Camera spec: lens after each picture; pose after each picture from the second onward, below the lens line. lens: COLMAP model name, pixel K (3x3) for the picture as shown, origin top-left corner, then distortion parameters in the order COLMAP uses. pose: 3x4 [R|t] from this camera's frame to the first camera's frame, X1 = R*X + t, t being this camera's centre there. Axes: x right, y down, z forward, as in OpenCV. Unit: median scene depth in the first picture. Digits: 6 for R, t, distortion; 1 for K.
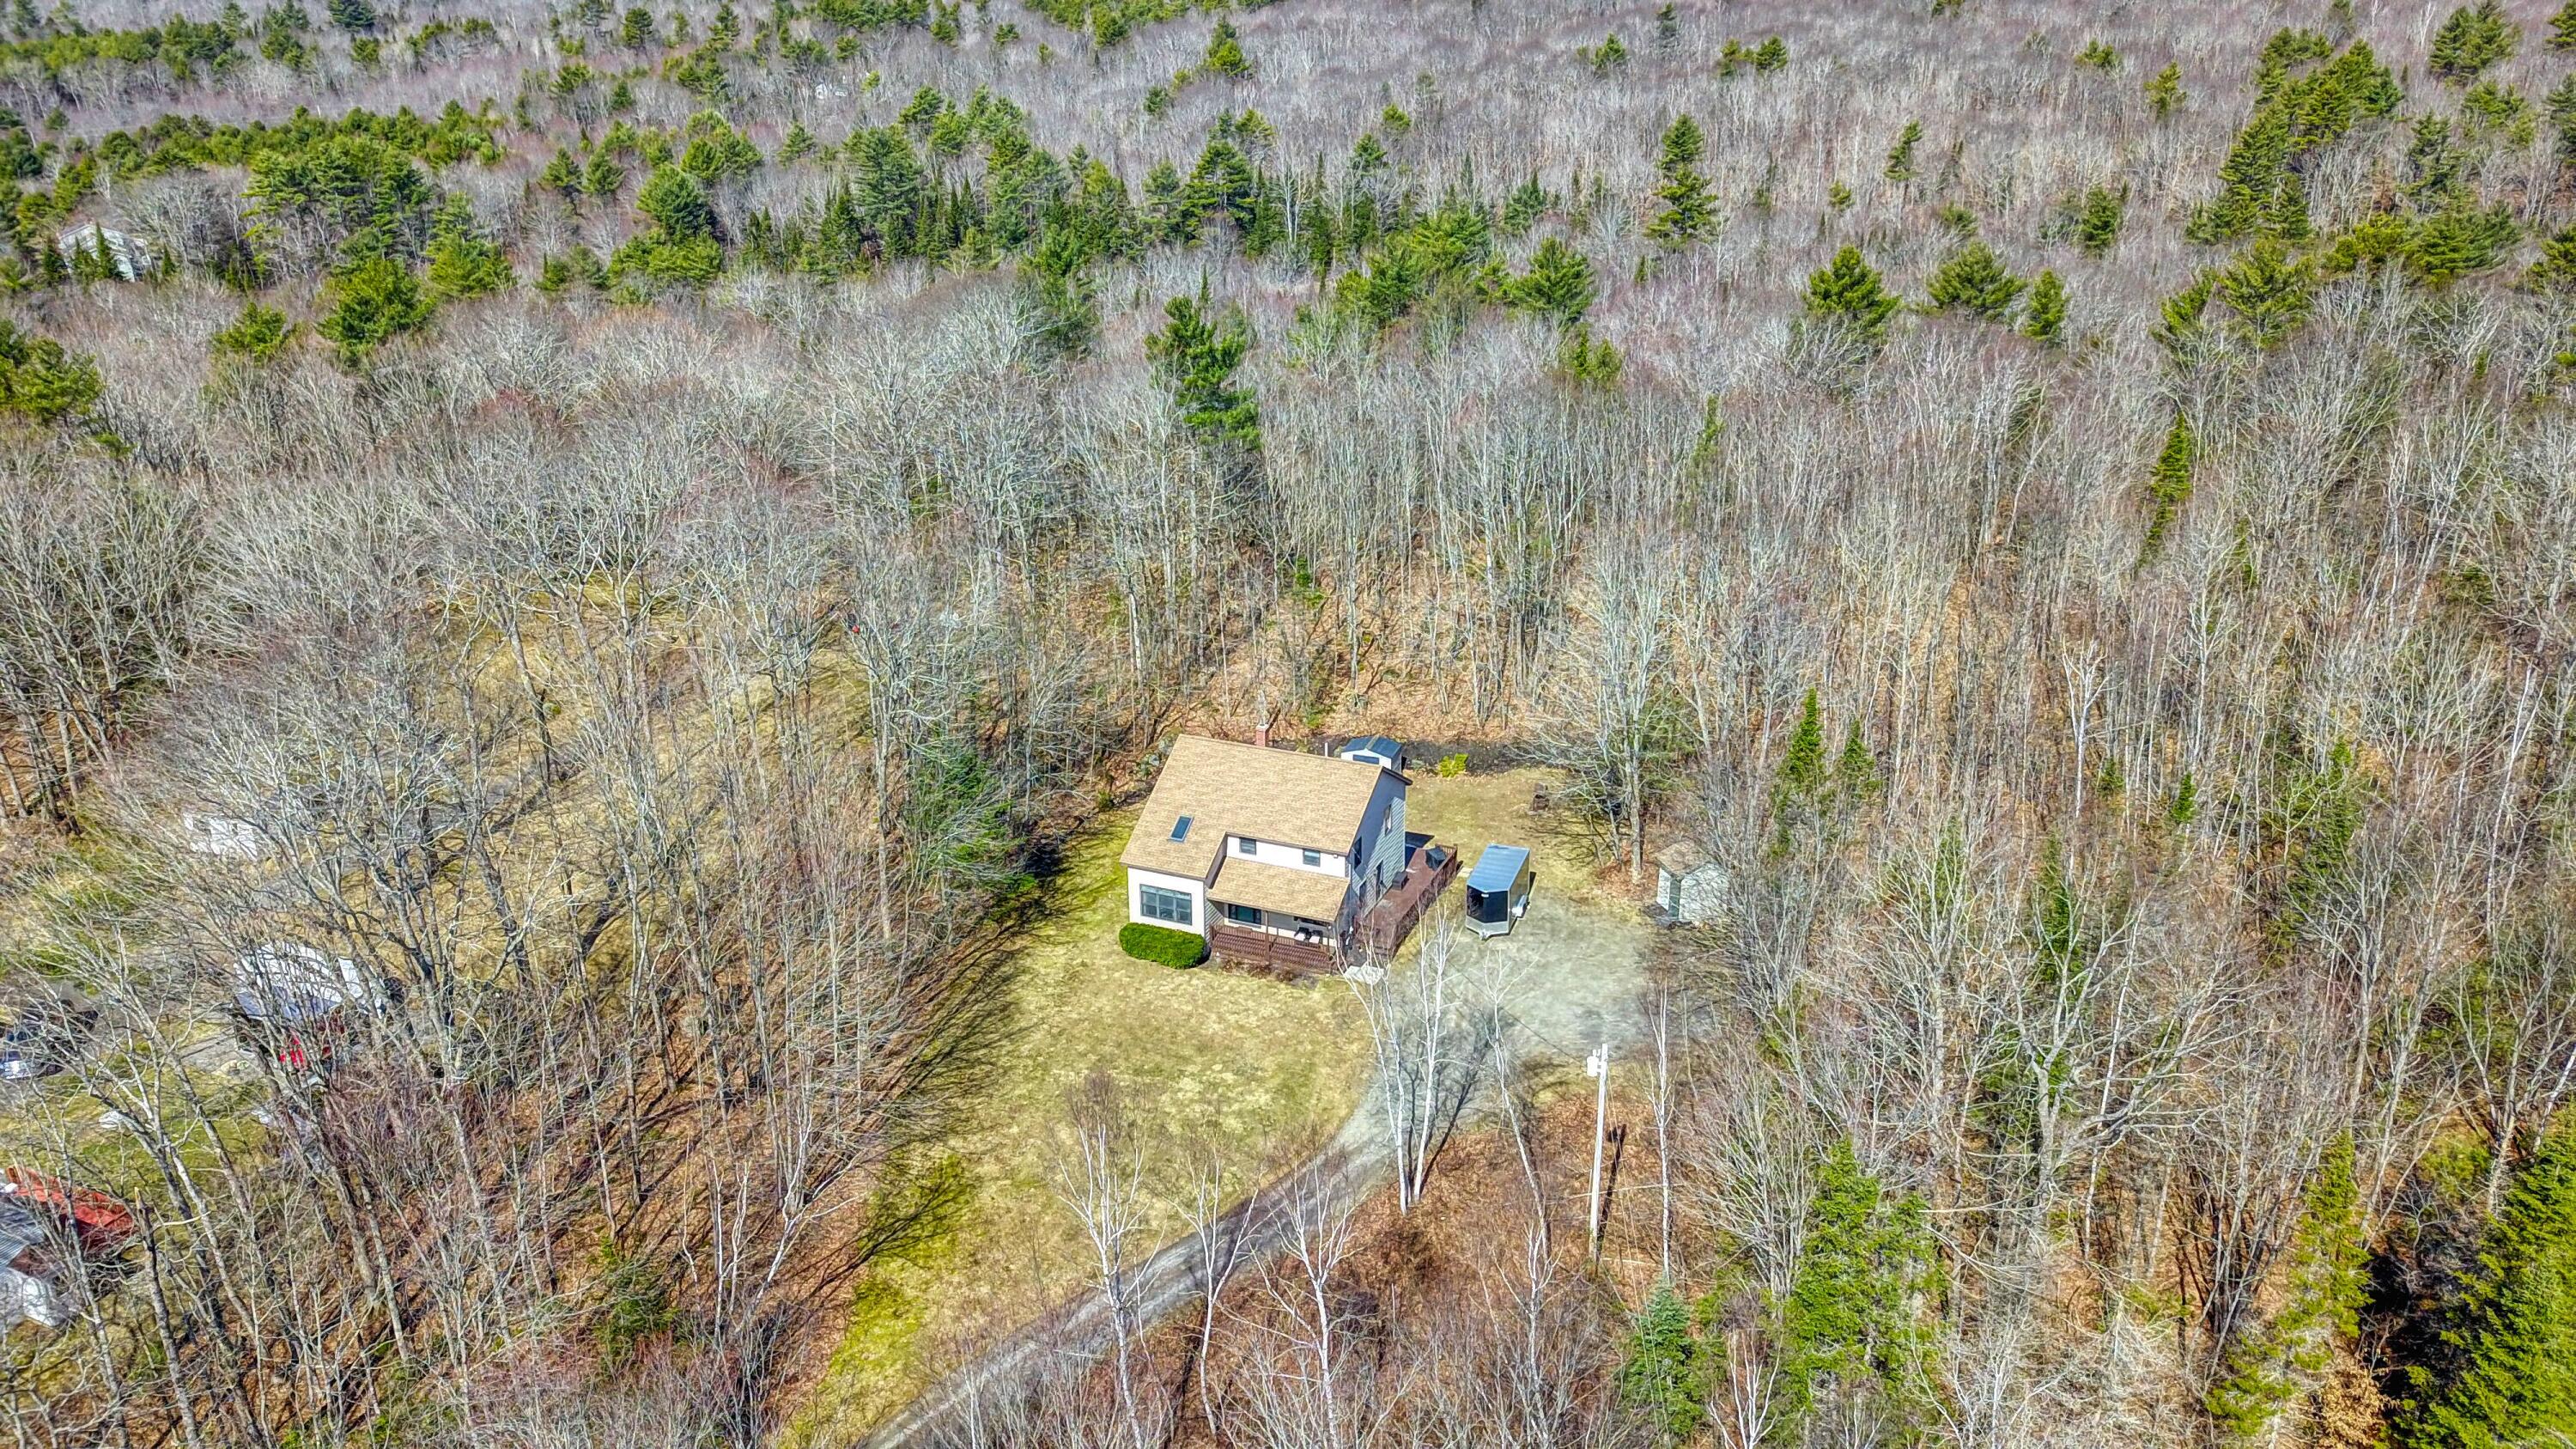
lens RADIAL K [[1990.6, 0, 1262.5], [0, 1990.6, 700.1], [0, 0, 1]] dist [-0.001111, 0.002754]
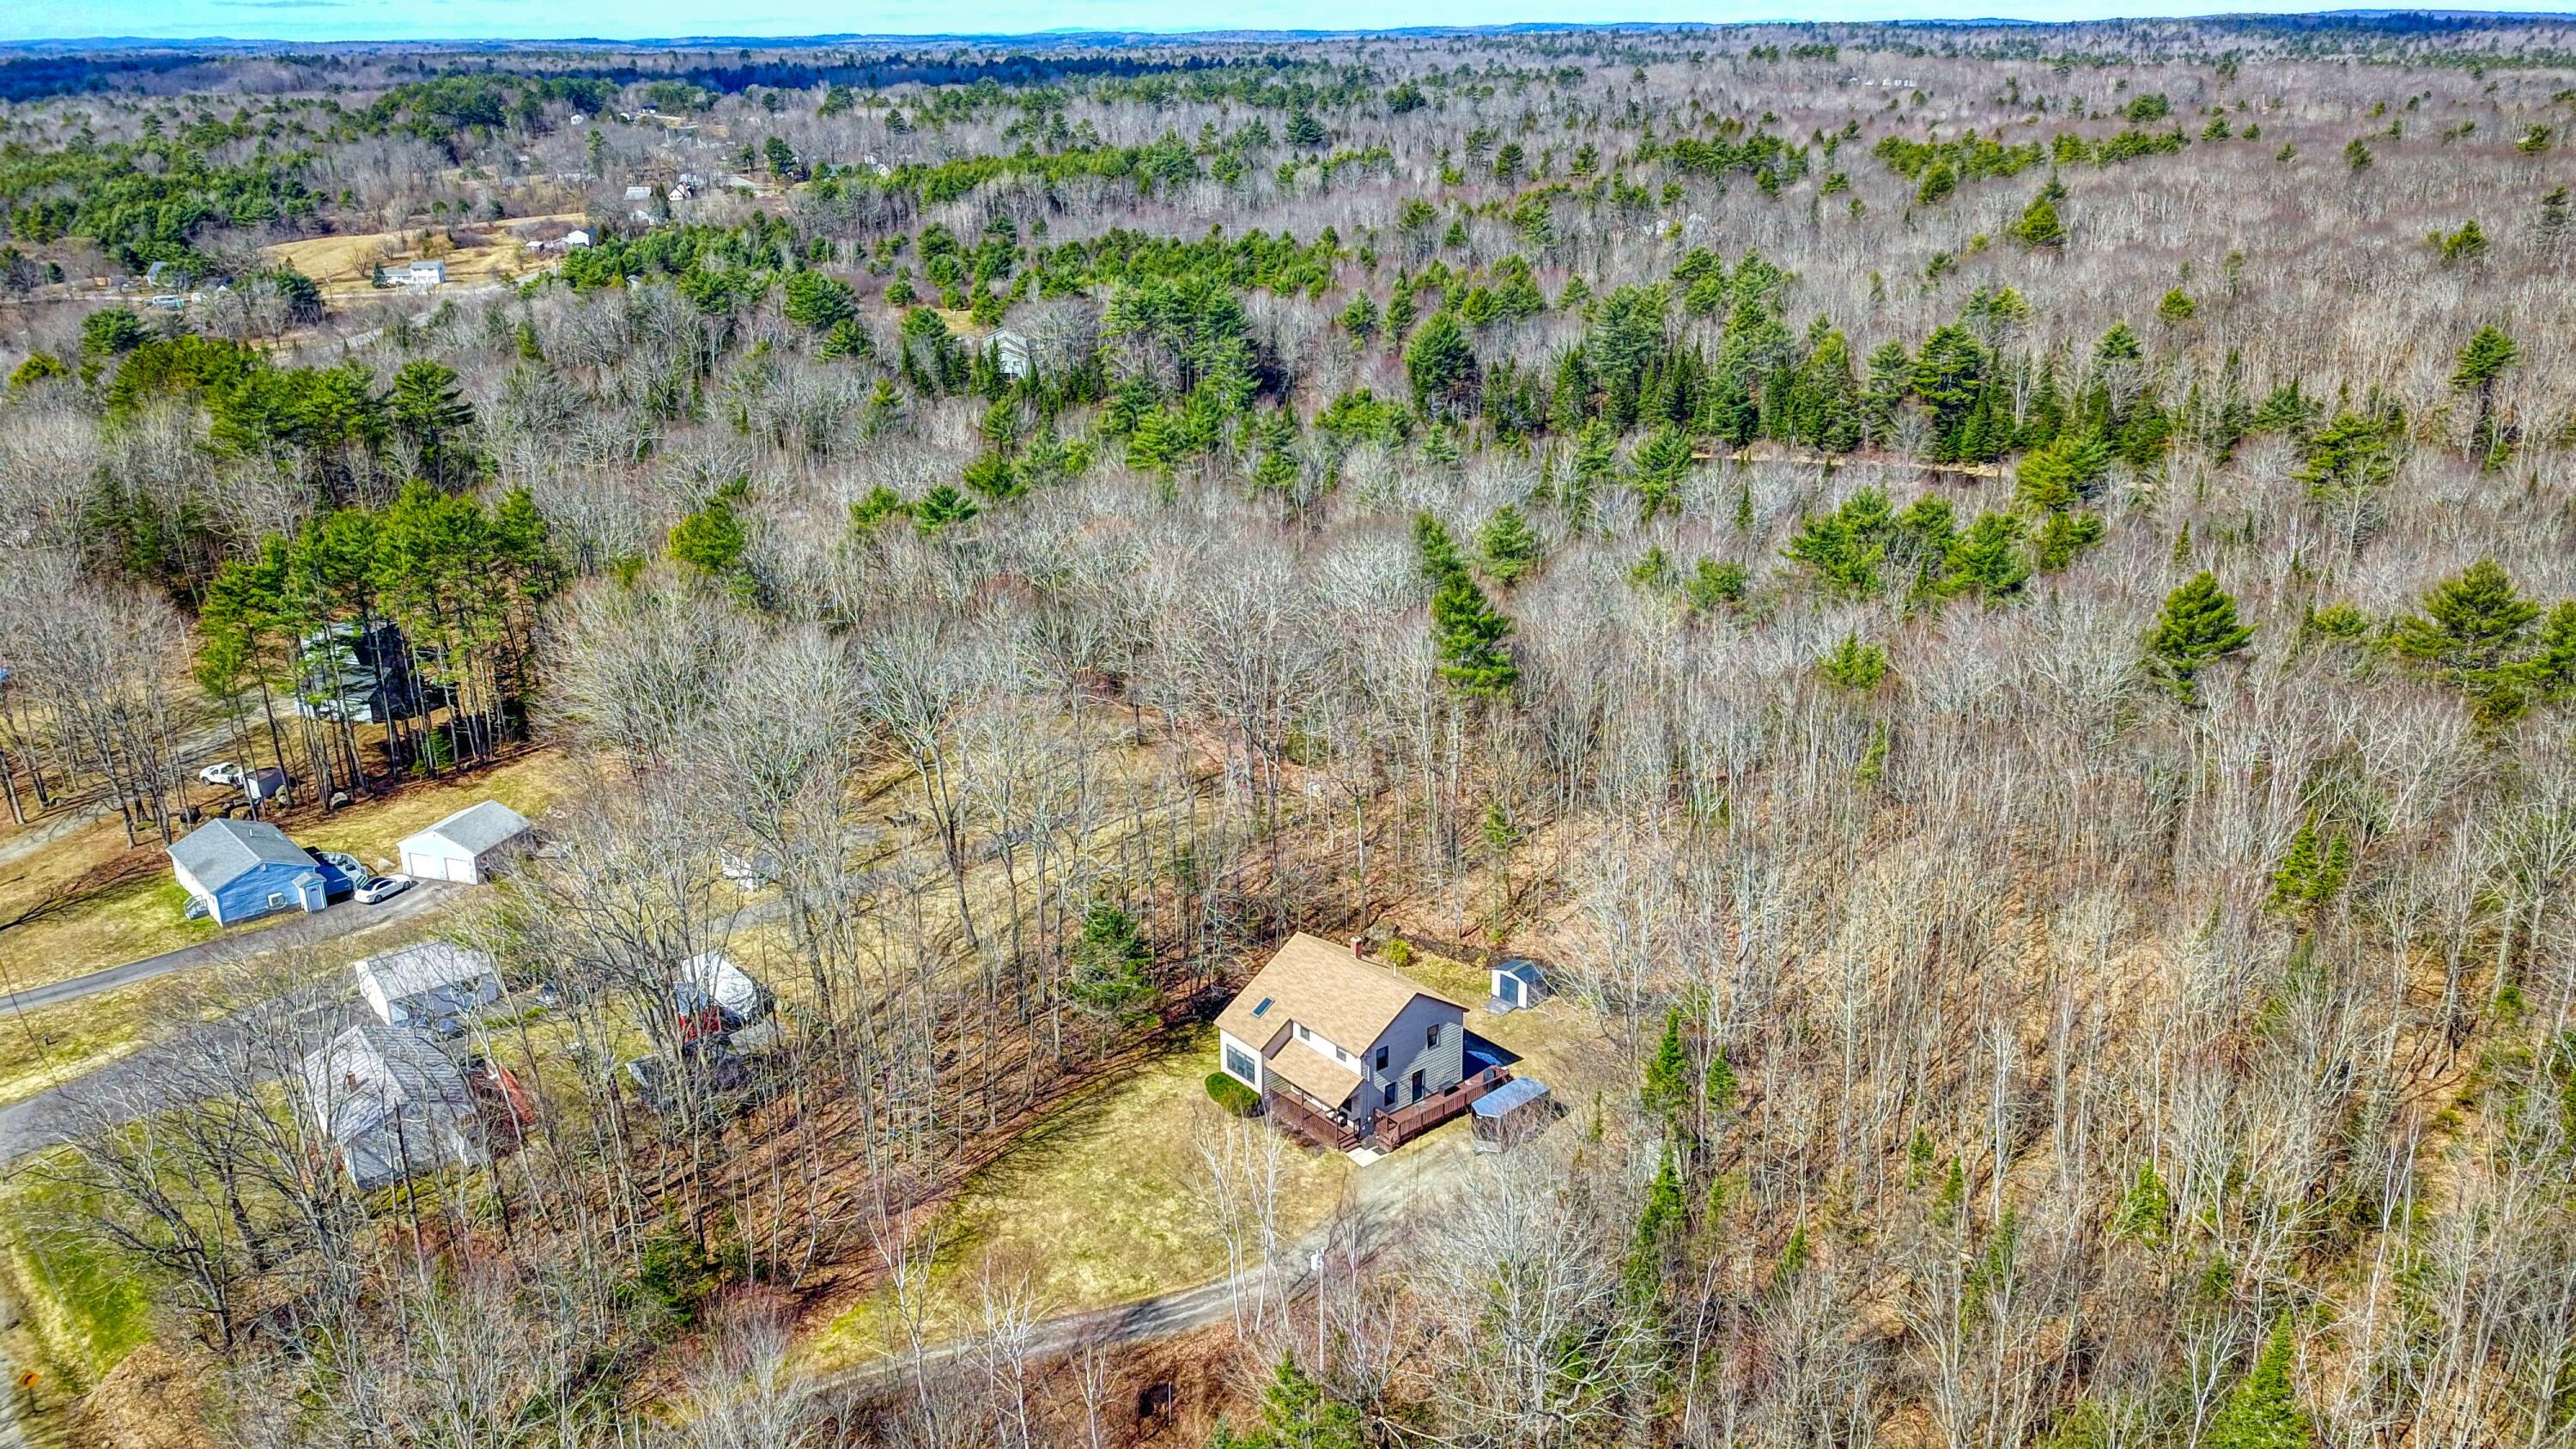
lens RADIAL K [[1990.6, 0, 1265.4], [0, 1990.6, 650.5], [0, 0, 1]] dist [-0.001111, 0.002754]
pose [[0.890897, 0.137890, -0.432768, 0.177078], [-0.163662, 0.986256, -0.022671, -0.049164], [0.423694, 0.091025, 0.901220, -0.065562]]
